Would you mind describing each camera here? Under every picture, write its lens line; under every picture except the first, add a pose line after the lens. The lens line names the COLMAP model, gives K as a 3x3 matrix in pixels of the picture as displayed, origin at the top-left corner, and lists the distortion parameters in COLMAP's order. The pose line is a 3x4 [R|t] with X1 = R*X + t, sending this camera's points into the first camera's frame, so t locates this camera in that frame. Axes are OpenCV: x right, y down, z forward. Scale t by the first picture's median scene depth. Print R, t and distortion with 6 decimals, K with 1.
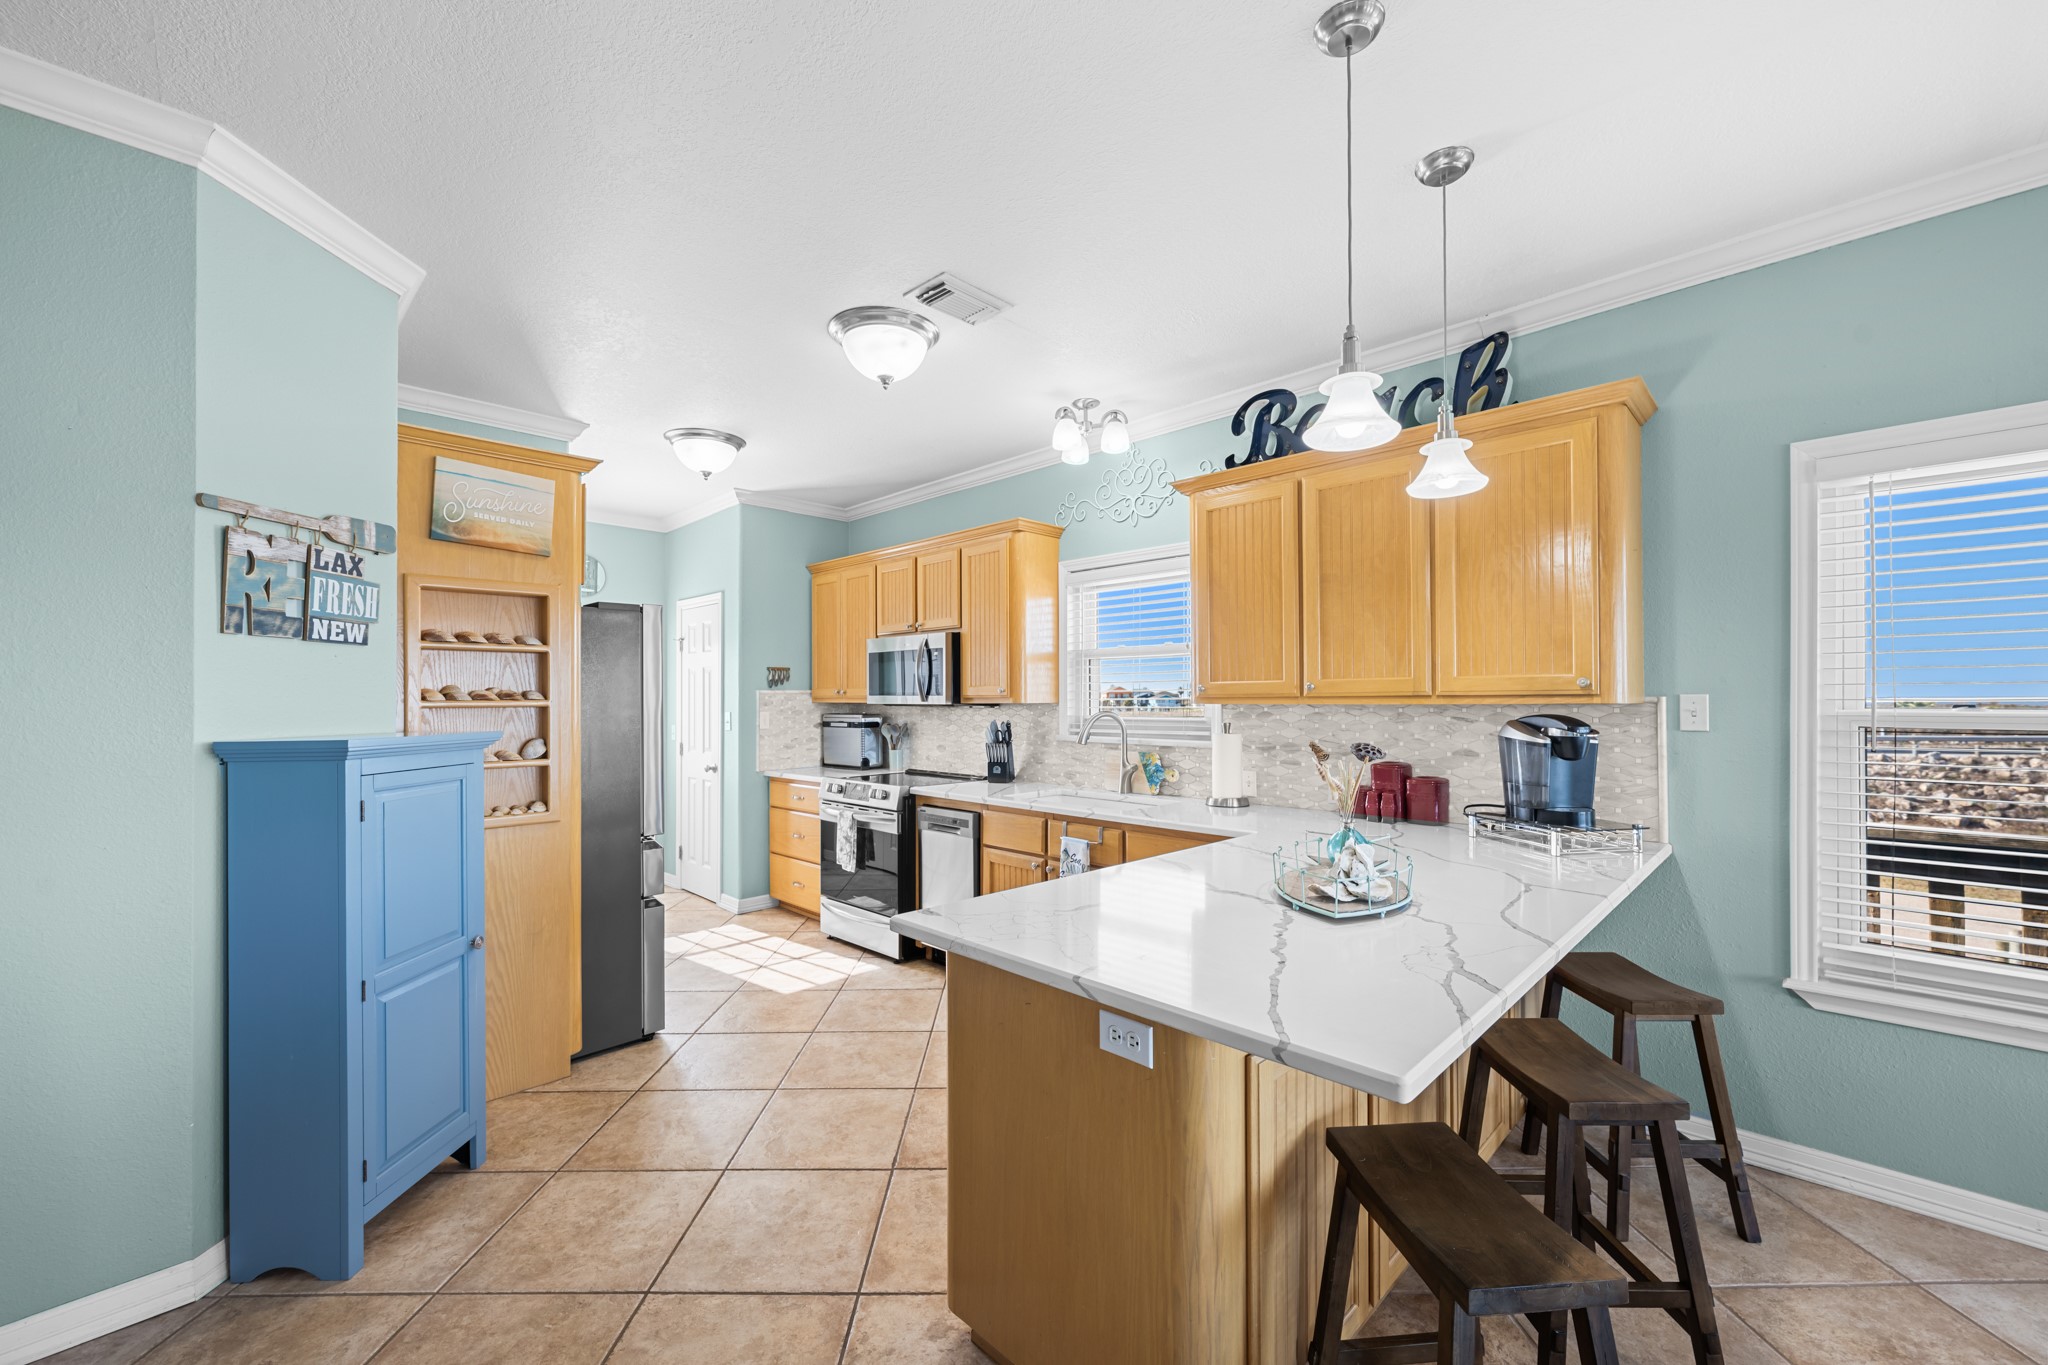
lens RADIAL K [[813.1, 0, 1033.4], [0, 813.1, 691.9], [0, 0, 1]] dist [0.001621, -0.001147]
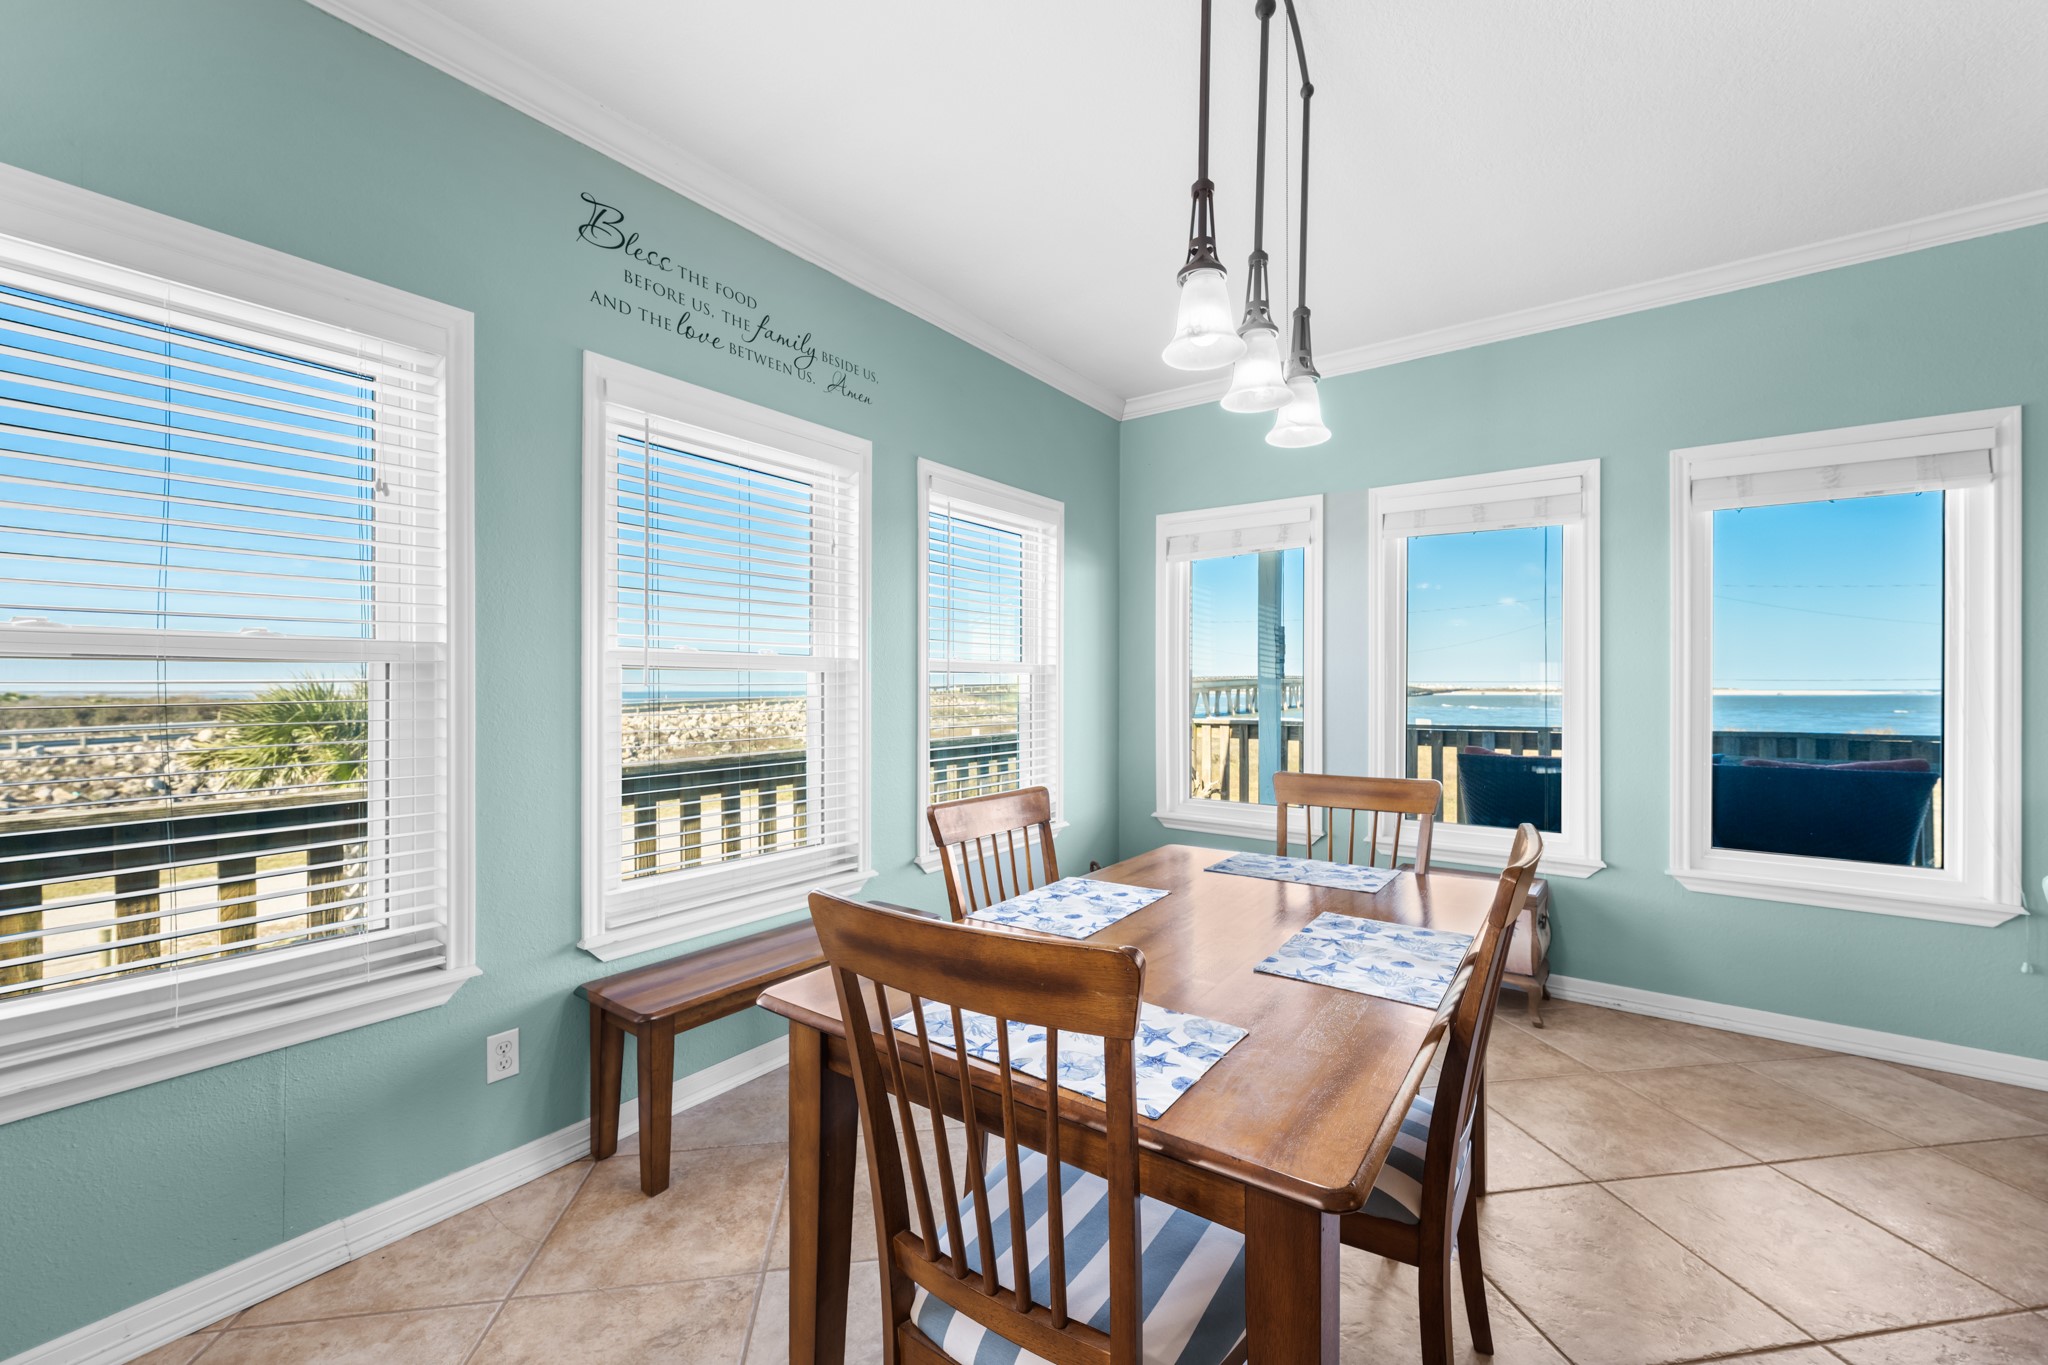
lens RADIAL K [[813.1, 0, 1023.0], [0, 813.1, 686.3], [0, 0, 1]] dist [0.001621, -0.001147]
pose [[-0.144778, 0.005478, 0.989449, 0.230809], [-0.006272, 0.999960, -0.006454, 0.045802], [-0.989444, -0.007140, -0.144738, 0.185949]]
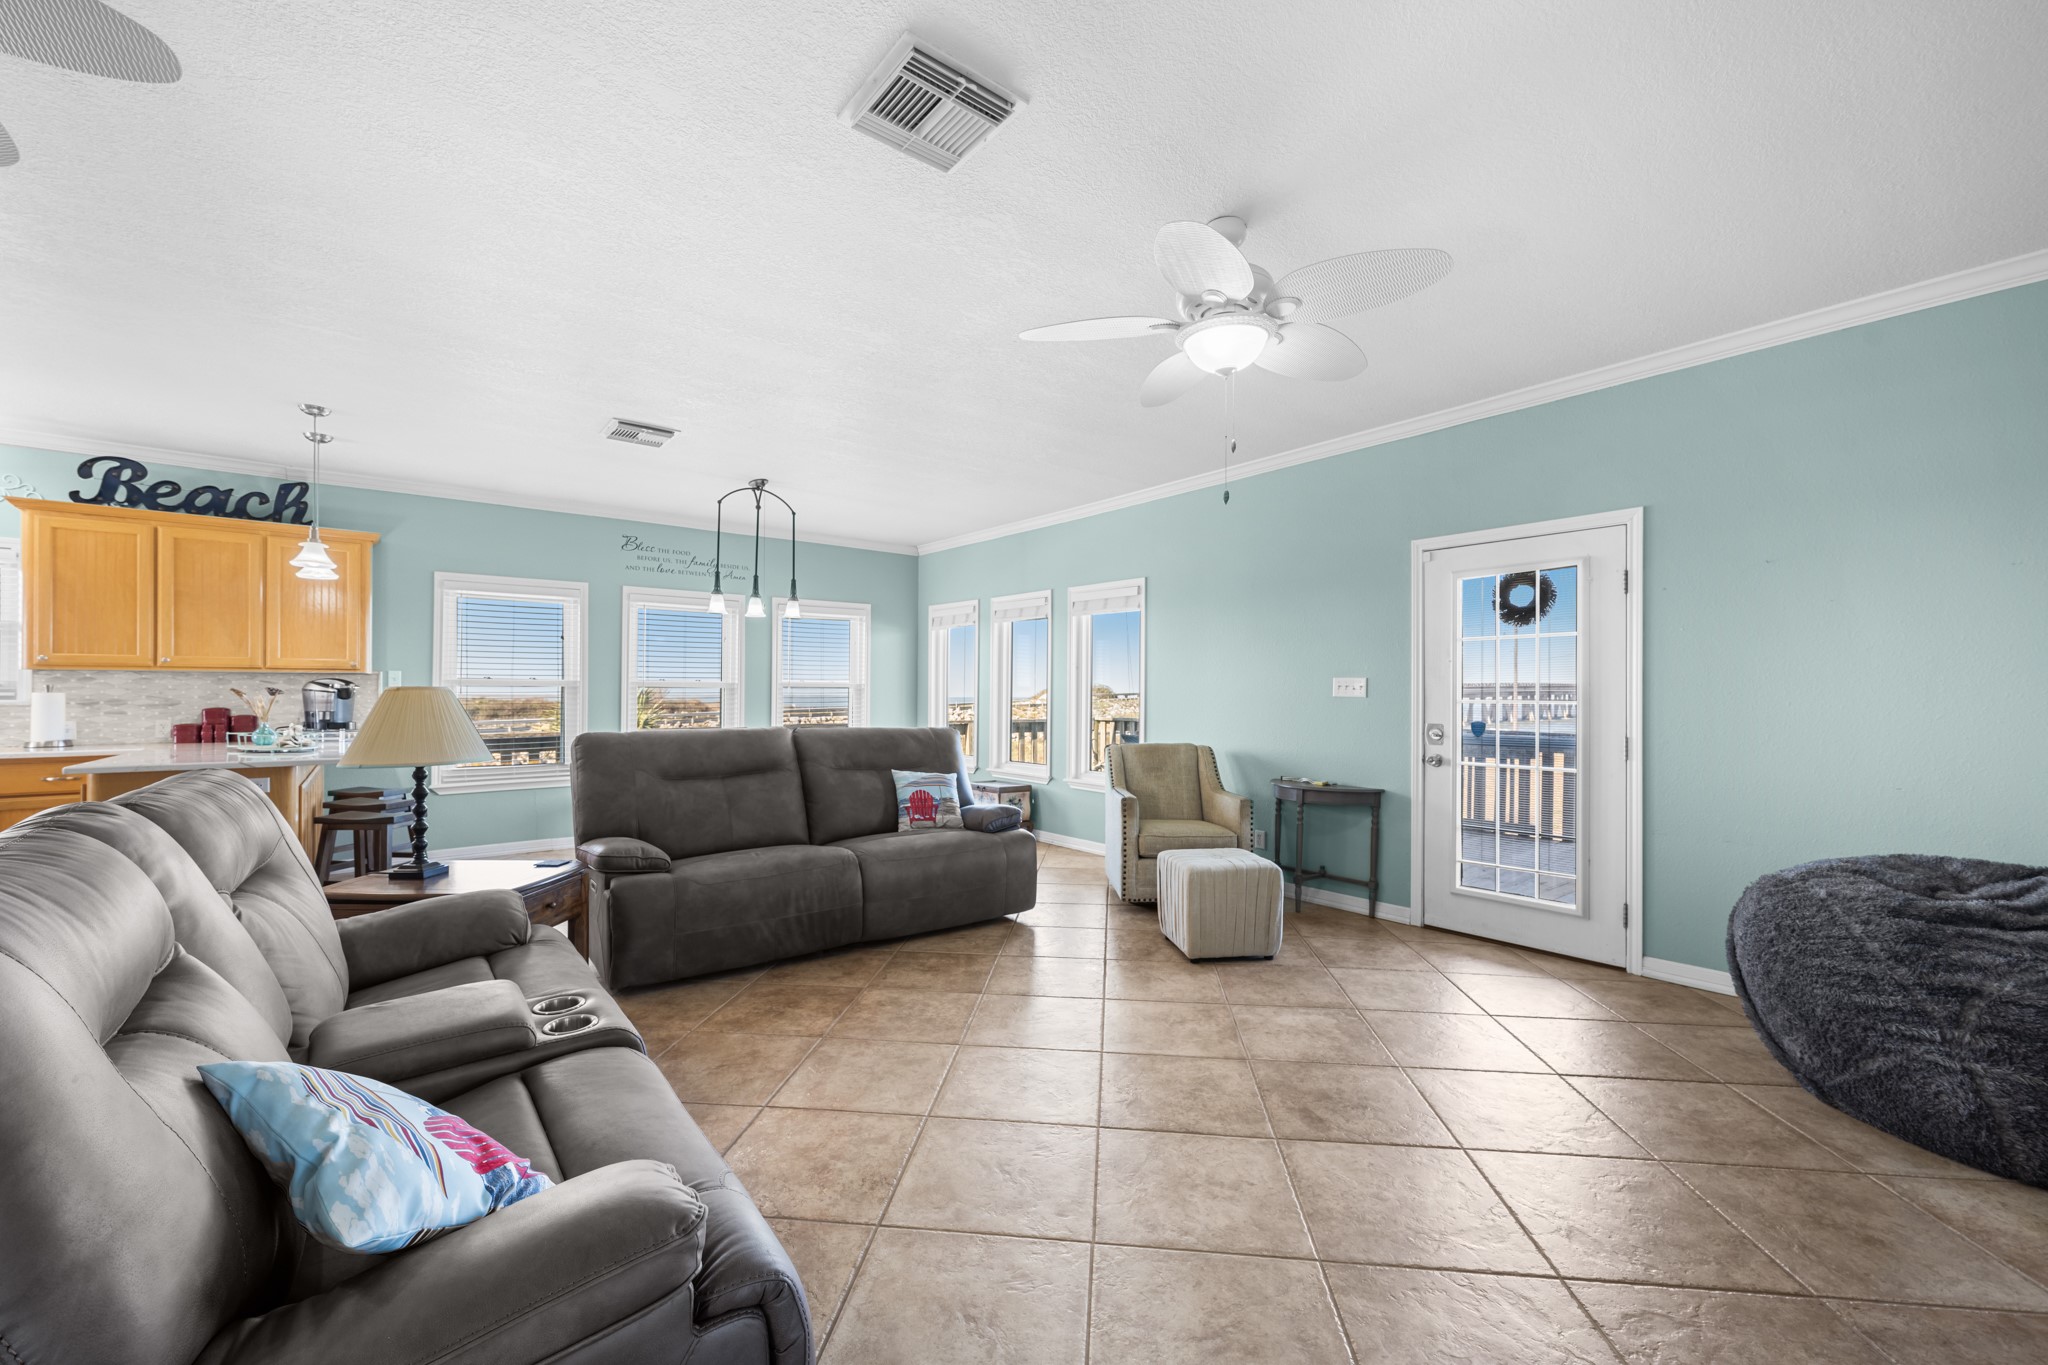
lens RADIAL K [[813.1, 0, 1030.2], [0, 813.1, 691.0], [0, 0, 1]] dist [0.001621, -0.001147]
pose [[0.112960, 0.007960, 0.993568, -0.927680], [-0.012567, 0.999899, -0.006582, 0.038312], [-0.993520, -0.011743, 0.113049, -0.761671]]
